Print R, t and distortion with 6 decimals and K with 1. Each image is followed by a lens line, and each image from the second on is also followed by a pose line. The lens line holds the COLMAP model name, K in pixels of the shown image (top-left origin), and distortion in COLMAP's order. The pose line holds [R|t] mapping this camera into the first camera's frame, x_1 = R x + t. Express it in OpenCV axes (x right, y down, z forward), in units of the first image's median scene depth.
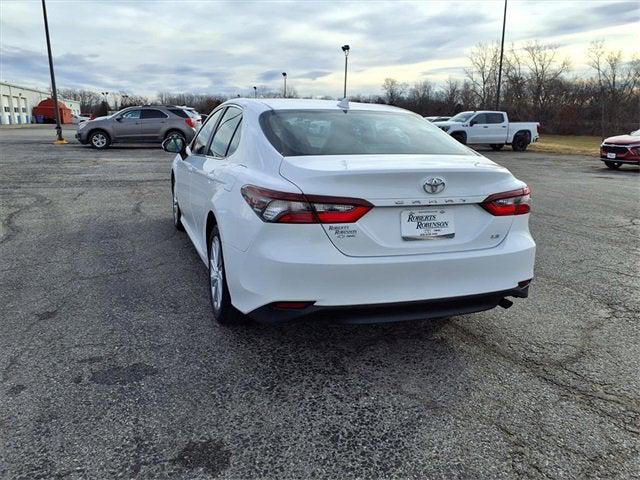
lens RADIAL K [[513.8, 0, 317.4], [0, 513.8, 237.8], [0, 0, 1]] dist [0.042859, -0.068871]
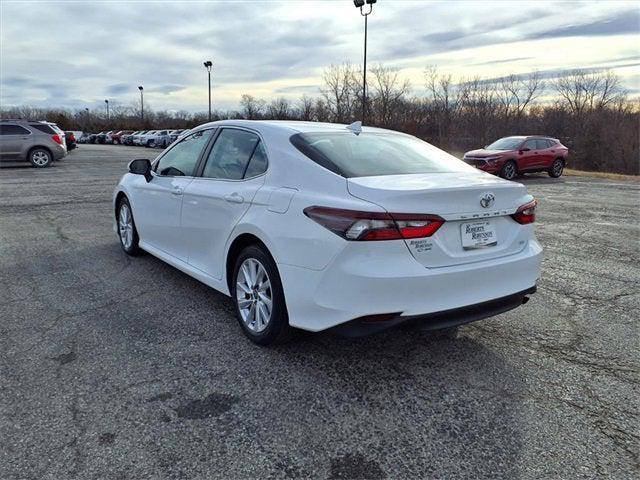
lens RADIAL K [[507.5, 0, 320.0], [0, 507.5, 240.0], [0, 0, 1]] dist [0.051817, -0.069092]
pose [[0.962524, -0.056163, 0.265316, -0.419501], [0.062060, 0.997976, -0.013888, -0.020899], [-0.263999, 0.029833, 0.964062, 0.013886]]
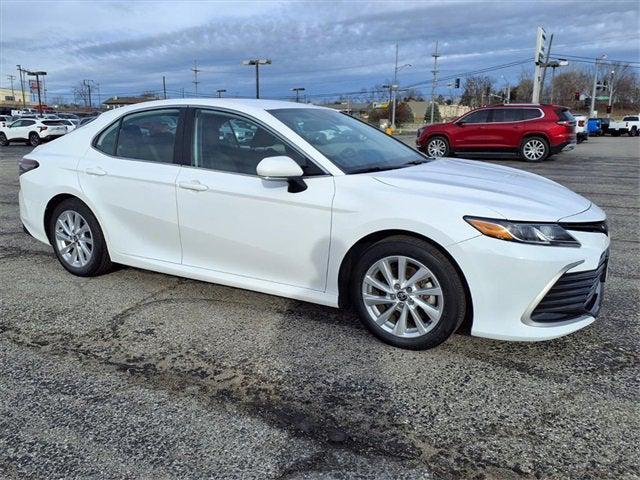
lens RADIAL K [[507.5, 0, 320.0], [0, 507.5, 240.0], [0, 0, 1]] dist [0.051817, -0.069092]
pose [[-0.754566, 0.126015, -0.644011, 0.862645], [-0.162357, 0.915029, 0.369274, -0.683833], [0.635822, 0.383201, -0.669990, 3.110118]]
